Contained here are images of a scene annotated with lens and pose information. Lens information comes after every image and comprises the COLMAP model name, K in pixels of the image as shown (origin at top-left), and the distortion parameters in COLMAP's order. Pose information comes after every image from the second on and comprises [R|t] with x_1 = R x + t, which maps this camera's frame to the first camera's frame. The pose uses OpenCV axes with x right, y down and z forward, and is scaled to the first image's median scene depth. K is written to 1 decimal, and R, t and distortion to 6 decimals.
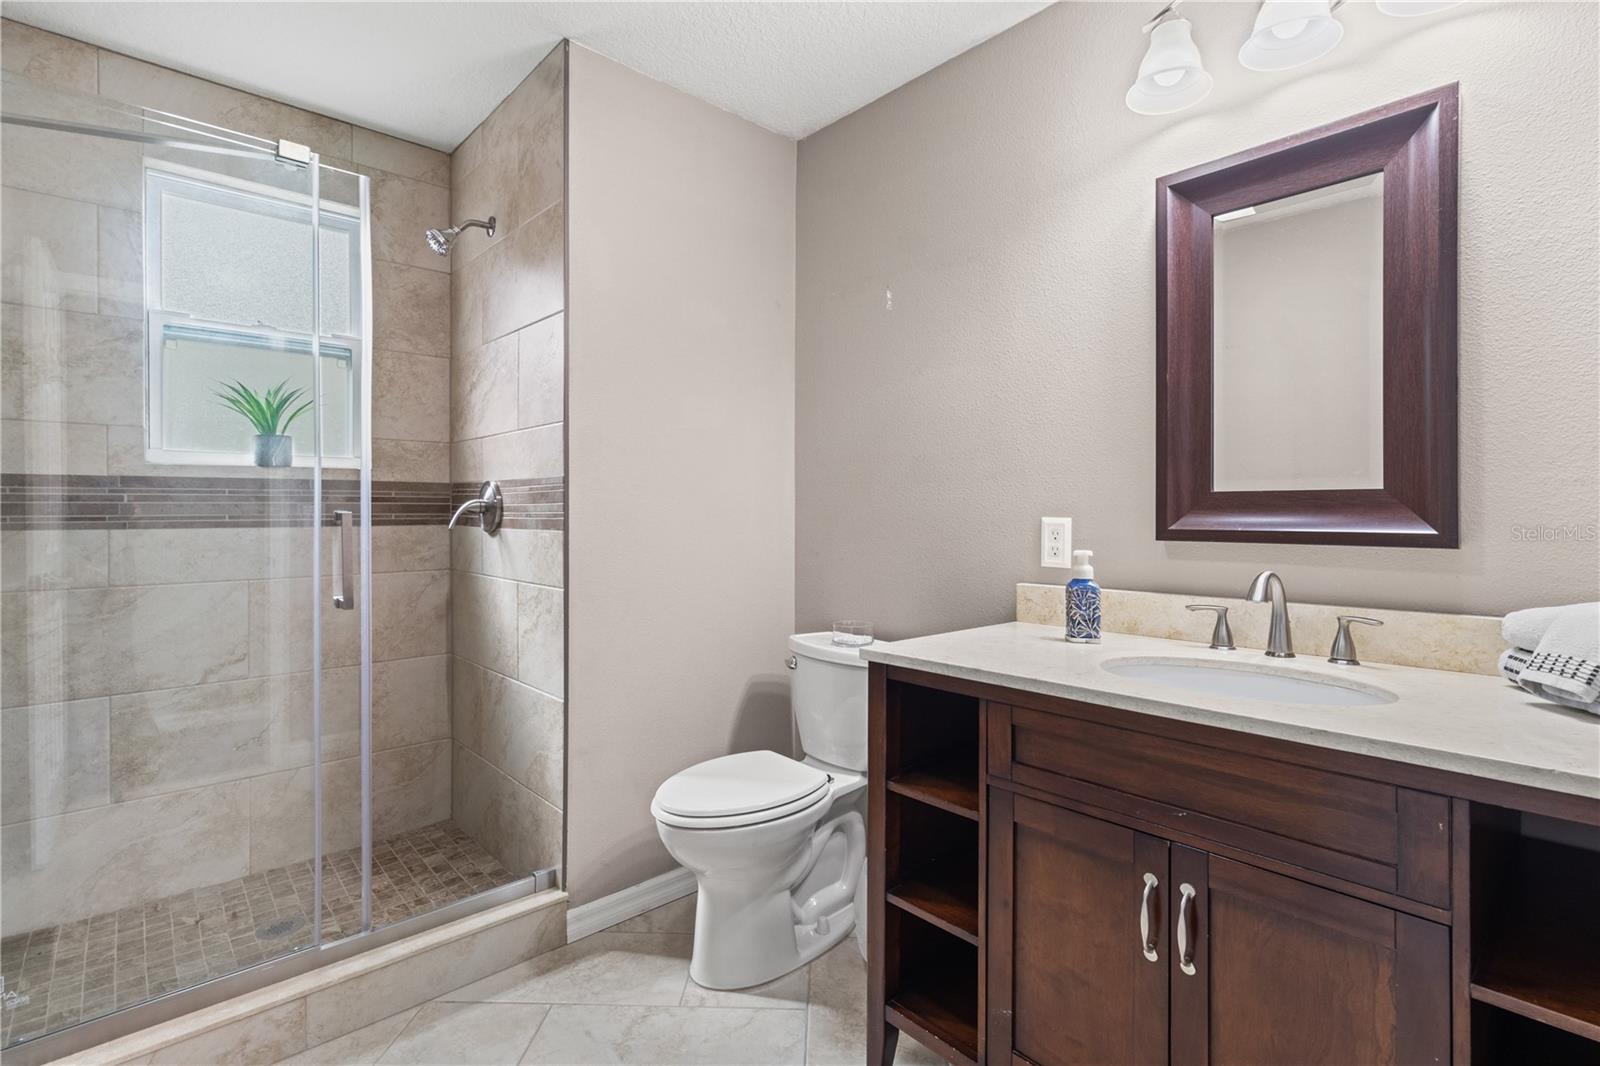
lens RADIAL K [[760.4, 0, 815.3], [0, 760.4, 543.3], [0, 0, 1]] dist [0.001931, 0.000310]
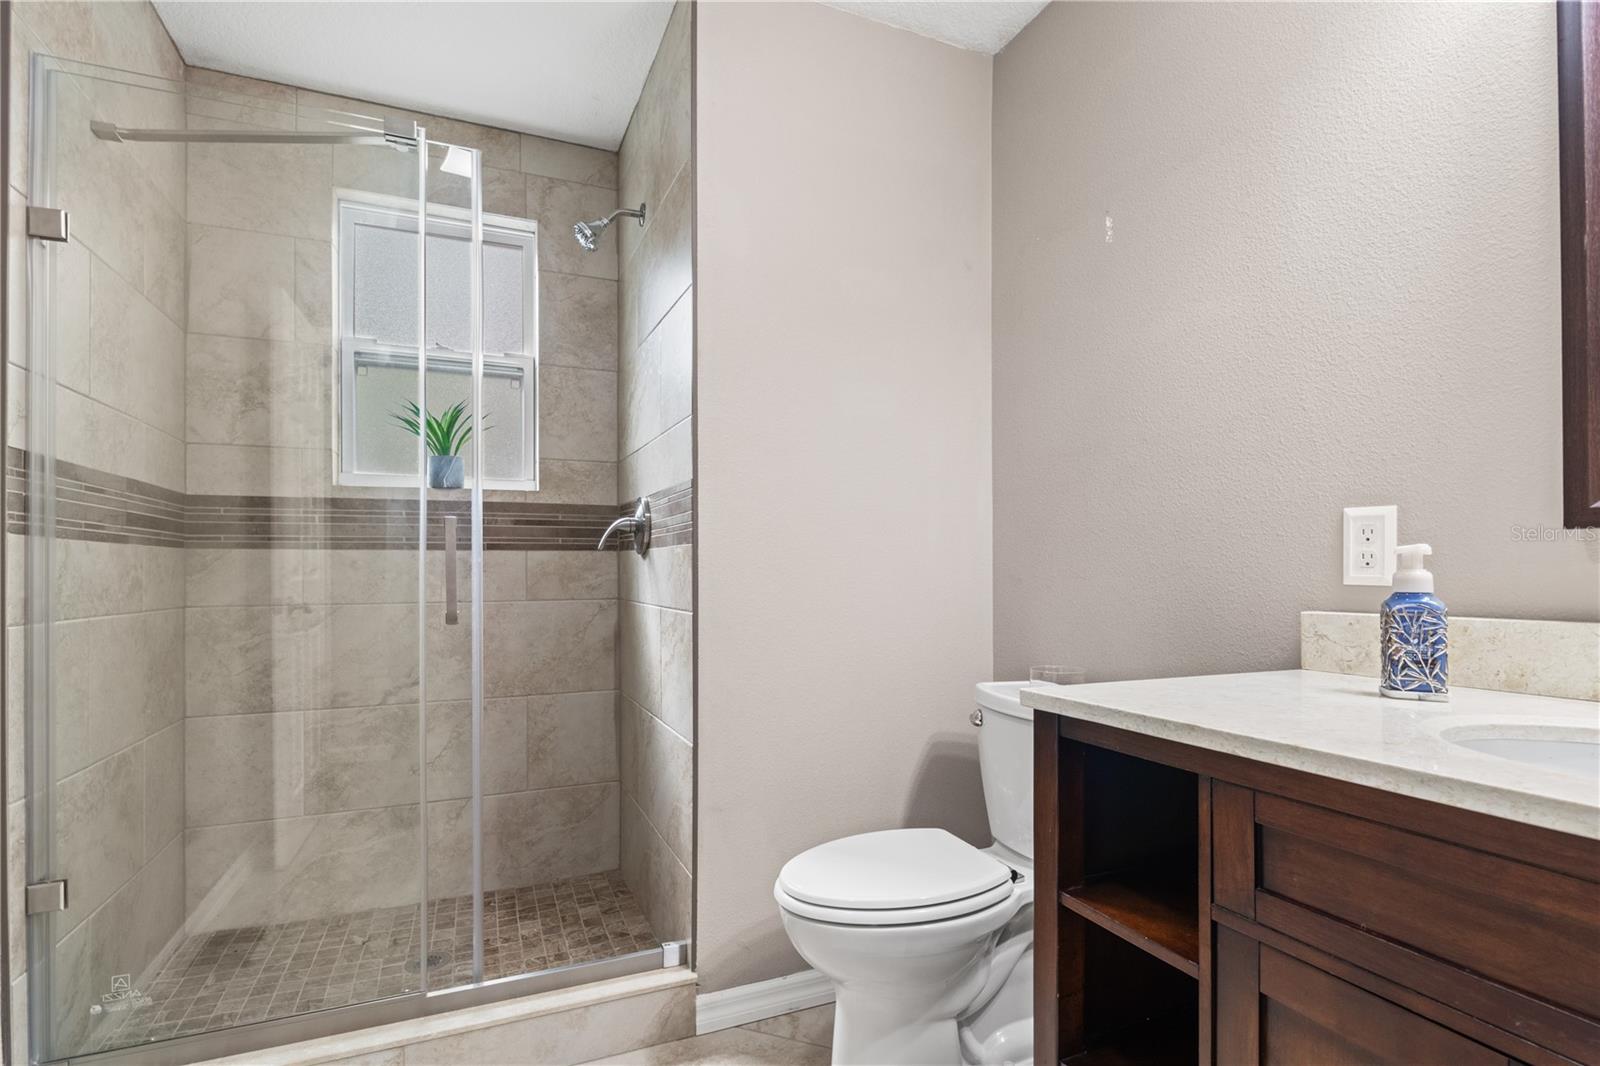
lens RADIAL K [[815.5, 0, 802.3], [0, 815.5, 581.5], [0, 0, 1]] dist [-0.001012, -0.001361]
pose [[0.943951, 0.002504, -0.330075, 0.077628], [-0.009912, 0.999735, -0.020762, 0.039481], [0.329936, 0.022870, 0.943726, 0.166444]]
